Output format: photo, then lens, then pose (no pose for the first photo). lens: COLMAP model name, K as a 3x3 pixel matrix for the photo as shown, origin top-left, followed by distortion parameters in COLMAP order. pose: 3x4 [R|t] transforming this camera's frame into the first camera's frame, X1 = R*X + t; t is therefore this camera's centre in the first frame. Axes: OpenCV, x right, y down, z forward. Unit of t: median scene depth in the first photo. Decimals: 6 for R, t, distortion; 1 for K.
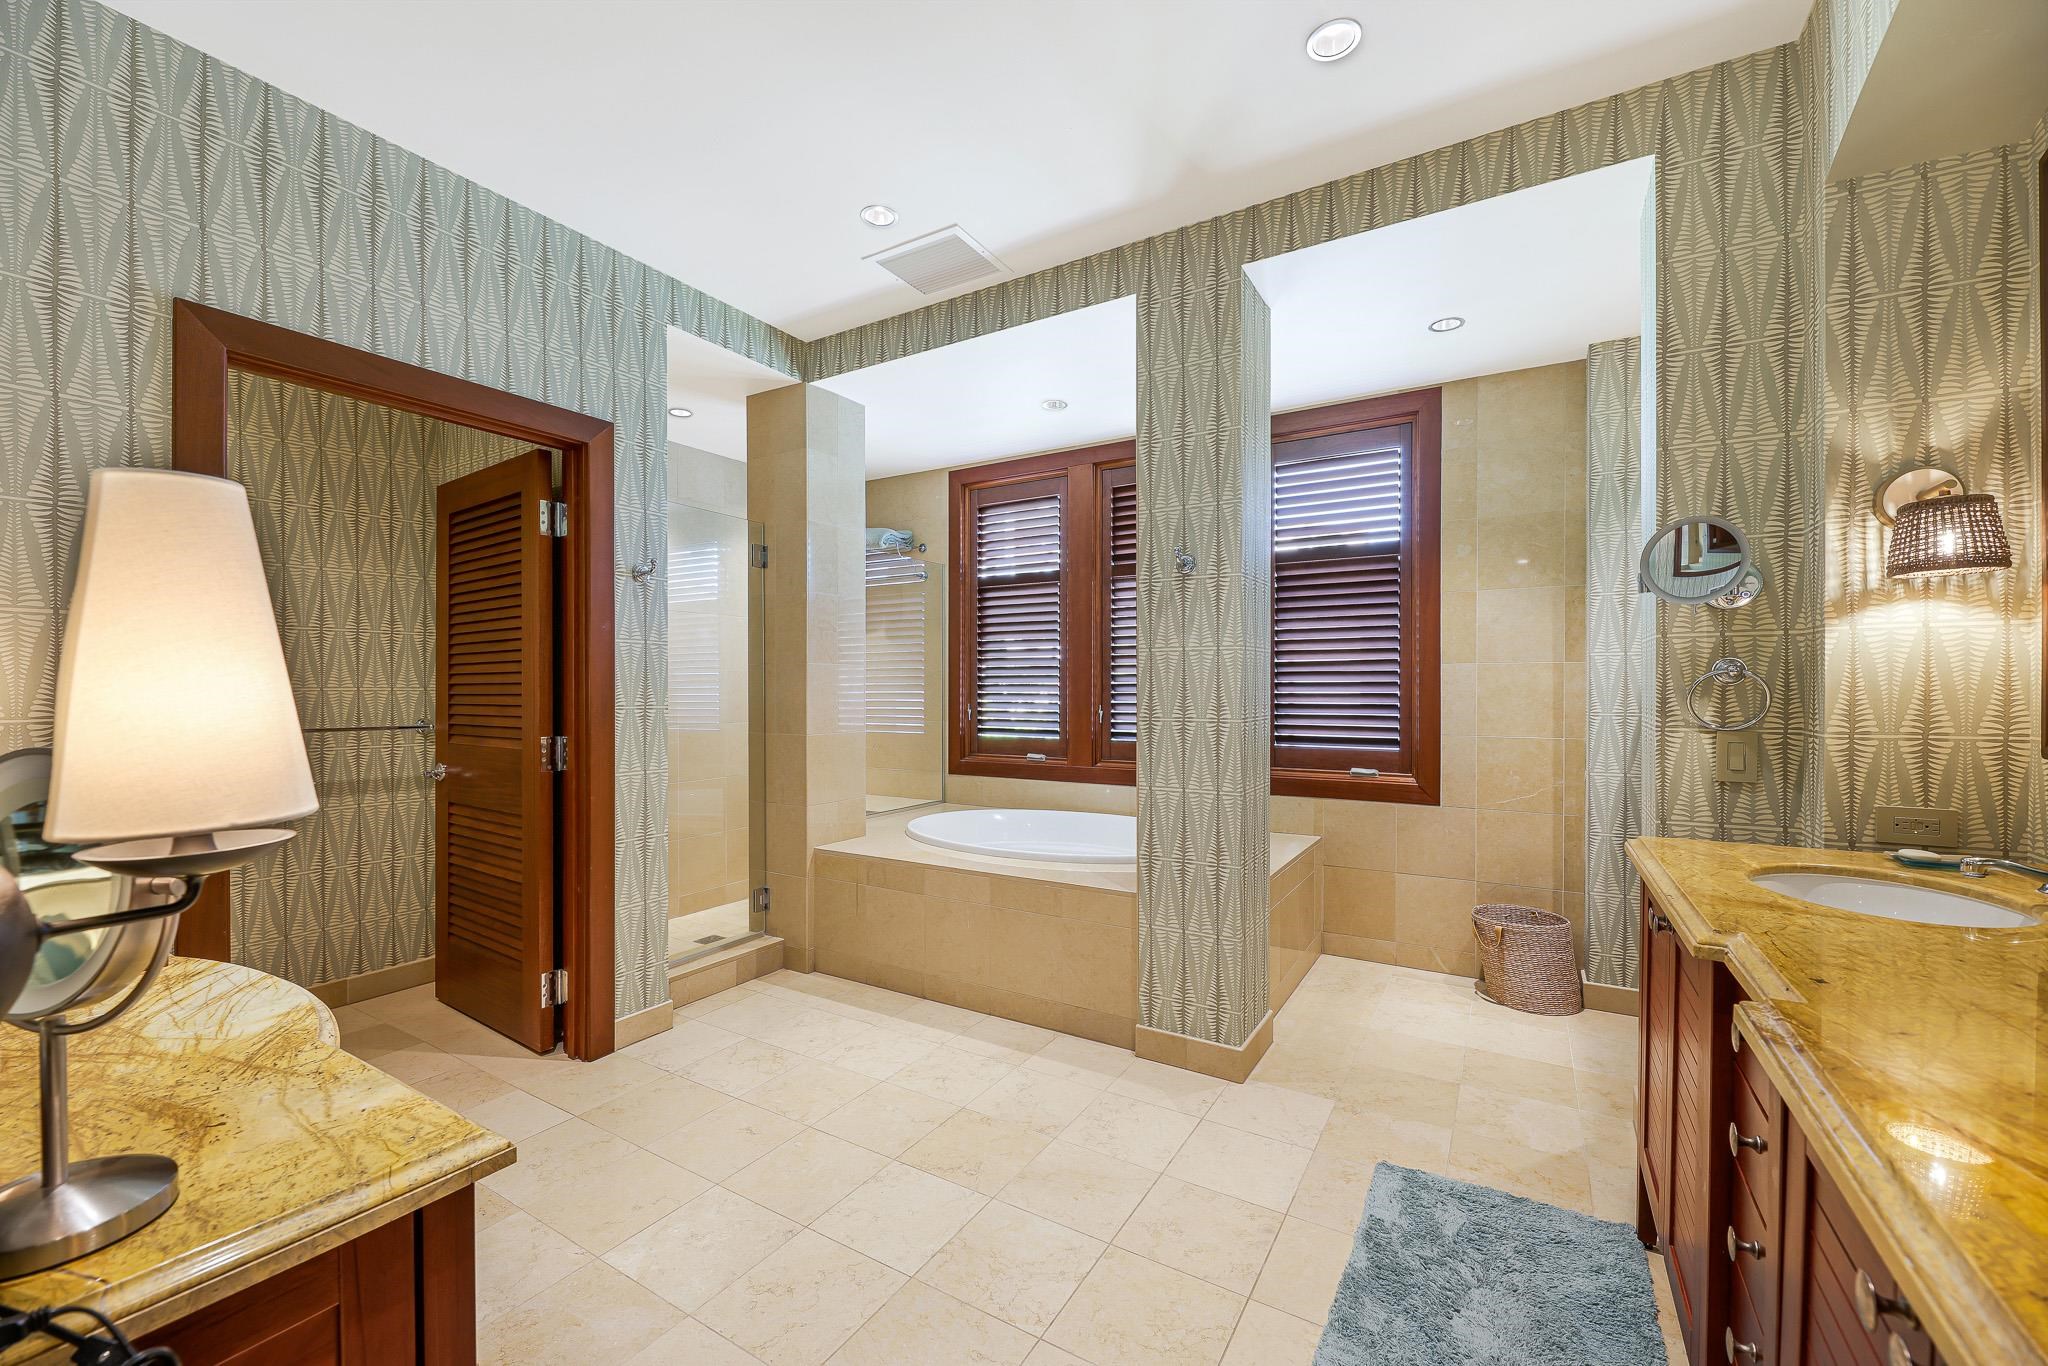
lens RADIAL K [[828.5, 0, 1017.9], [0, 828.5, 688.8], [0, 0, 1]] dist [0.002515, -0.000839]
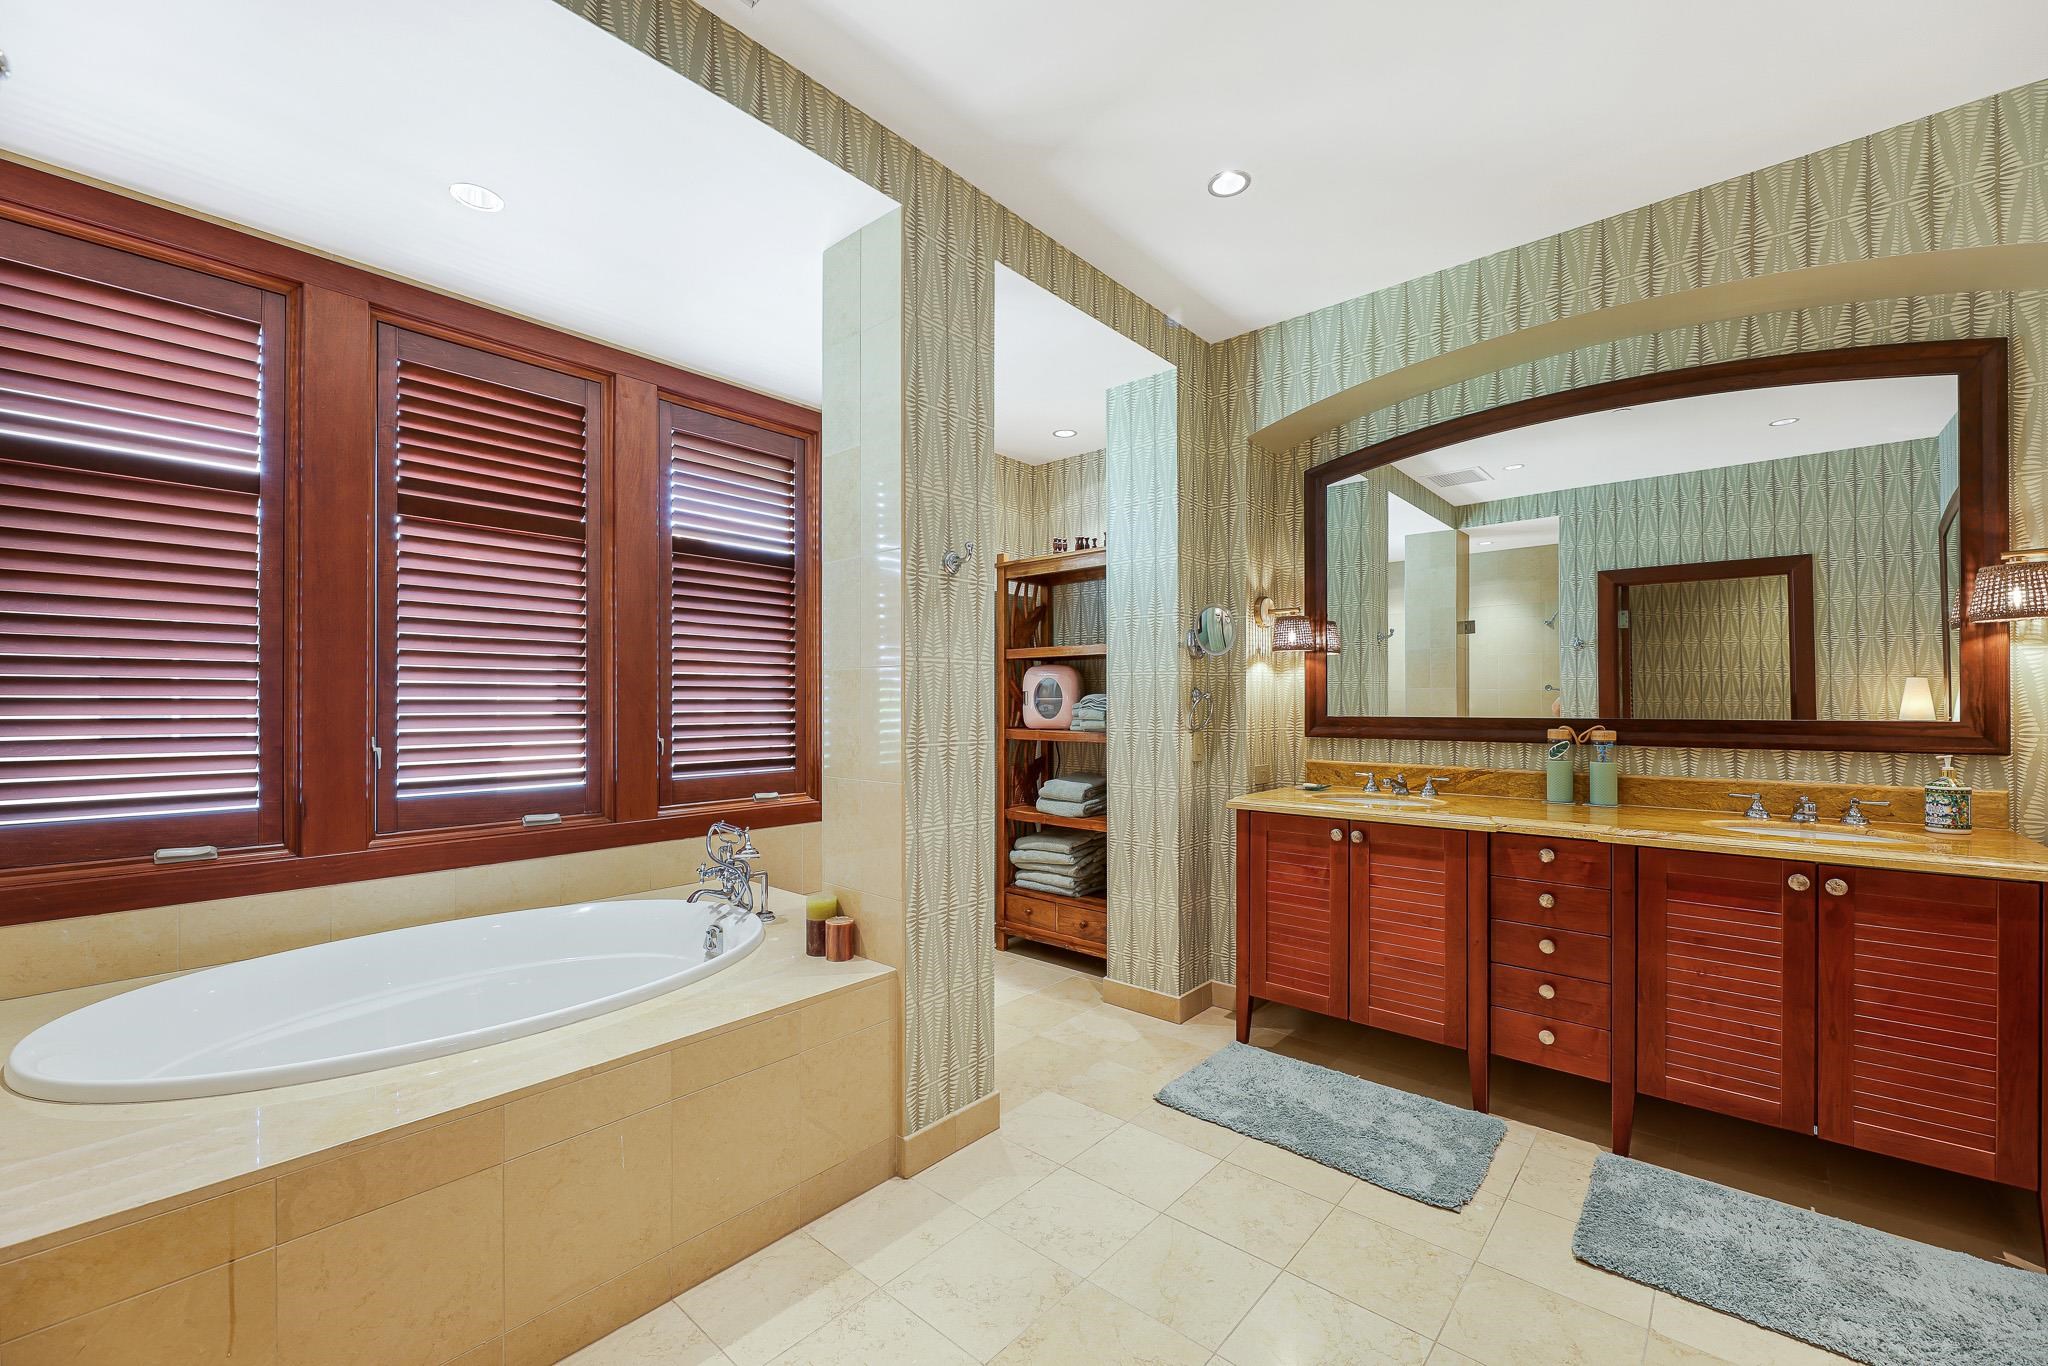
lens RADIAL K [[828.5, 0, 1028.9], [0, 828.5, 698.3], [0, 0, 1]] dist [0.002515, -0.000839]
pose [[0.163058, 0.007460, 0.986588, -0.628214], [0.003518, 0.999961, -0.008142, -0.002138], [-0.986610, 0.004798, 0.163026, 0.778250]]
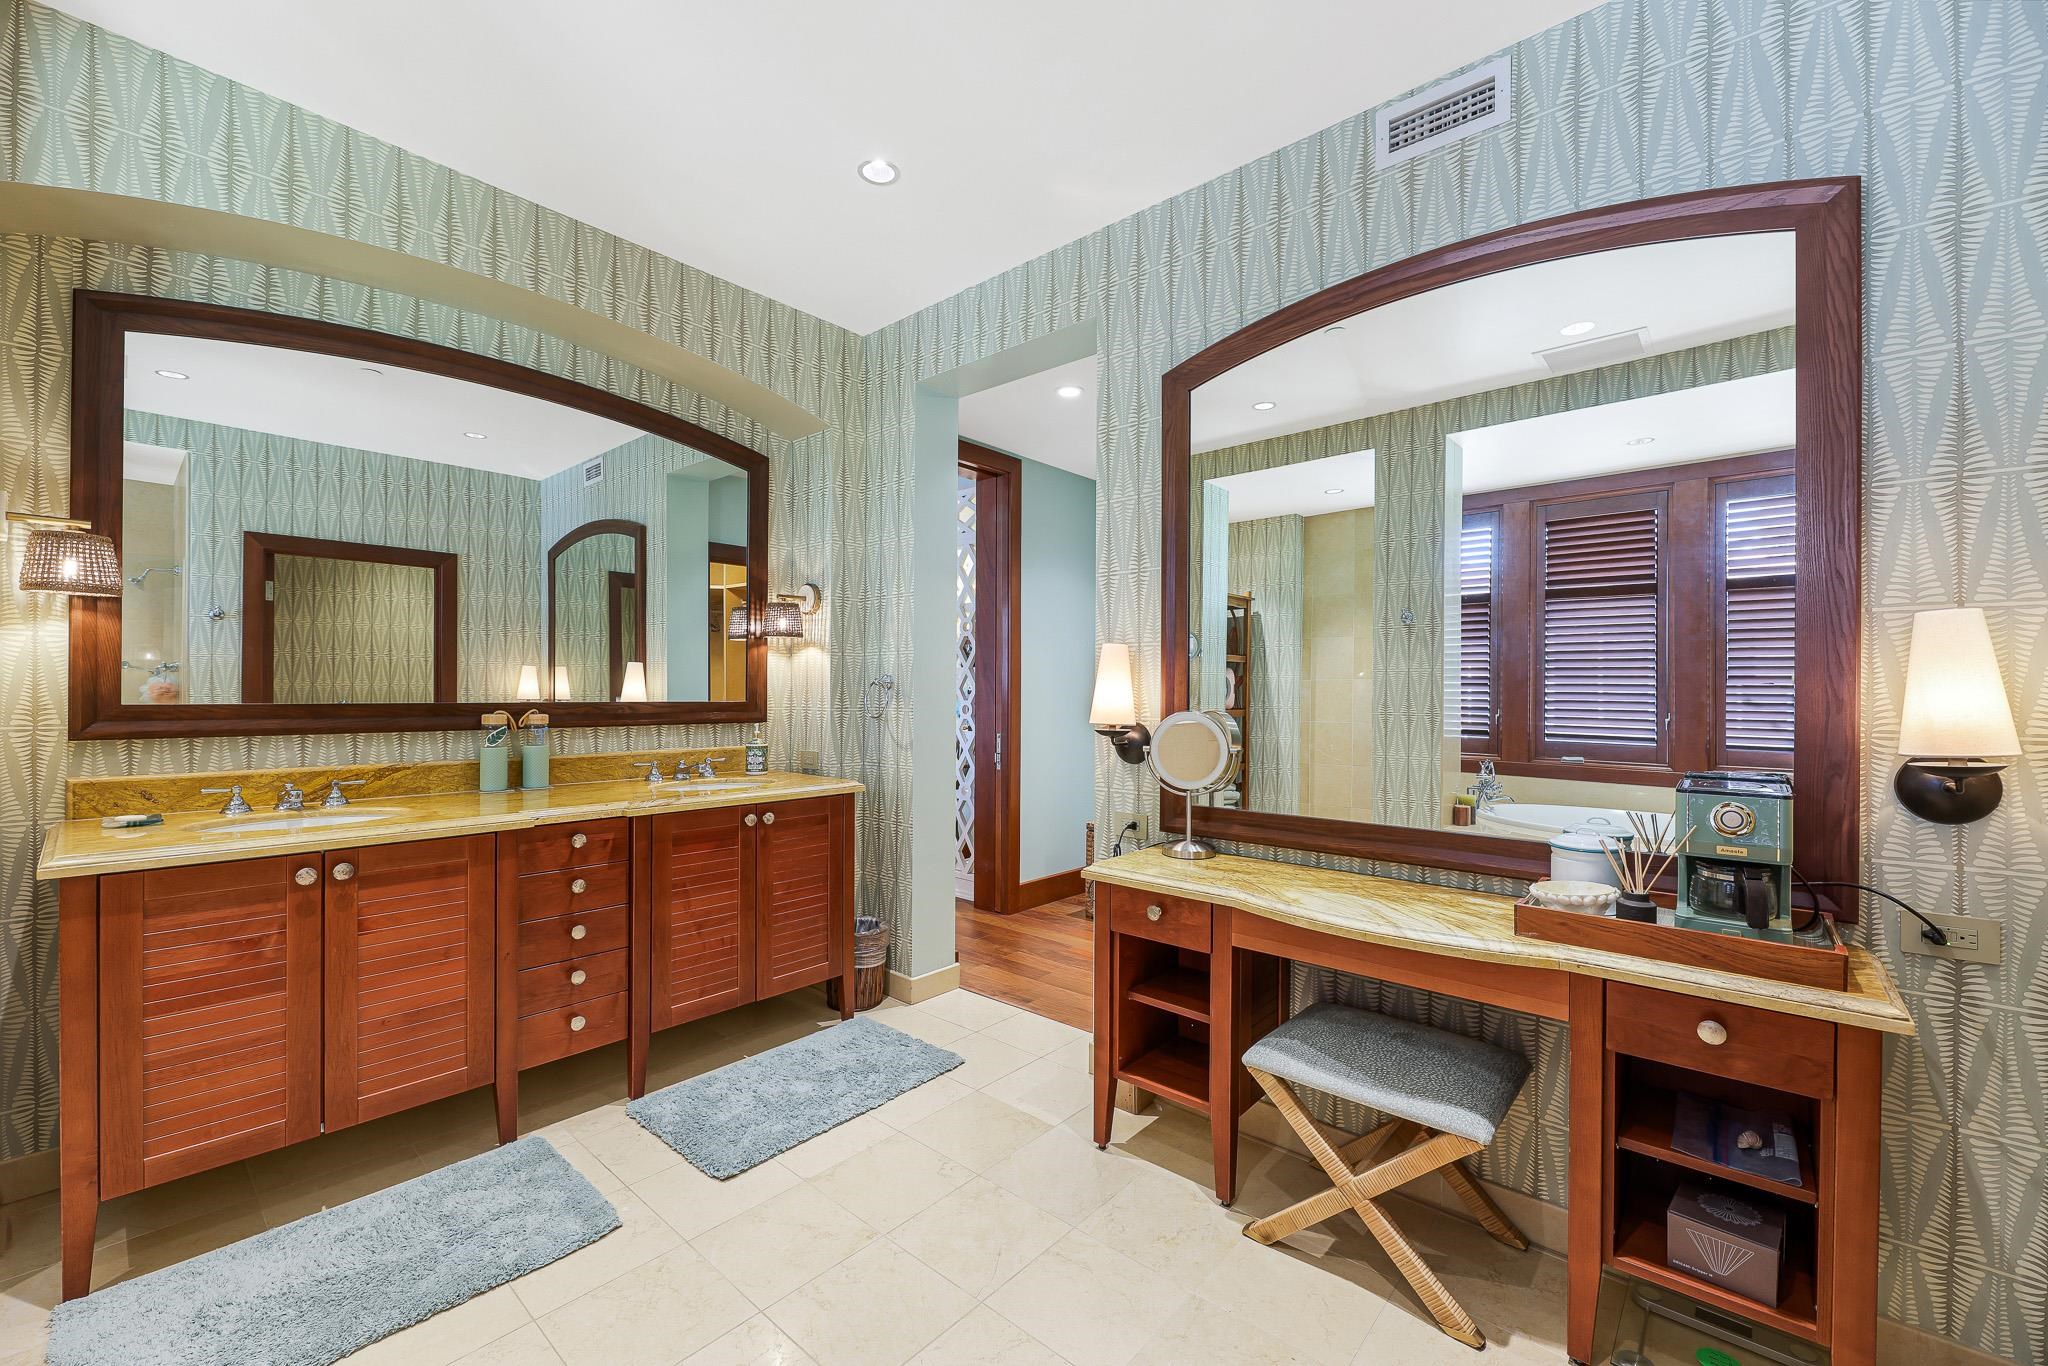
lens RADIAL K [[828.5, 0, 1030.7], [0, 828.5, 687.6], [0, 0, 1]] dist [0.002515, -0.000839]
pose [[-0.986742, -0.004120, 0.162242, -0.281802], [-0.004404, 0.999989, -0.001396, -0.002578], [-0.162234, -0.002092, -0.986750, 1.163384]]
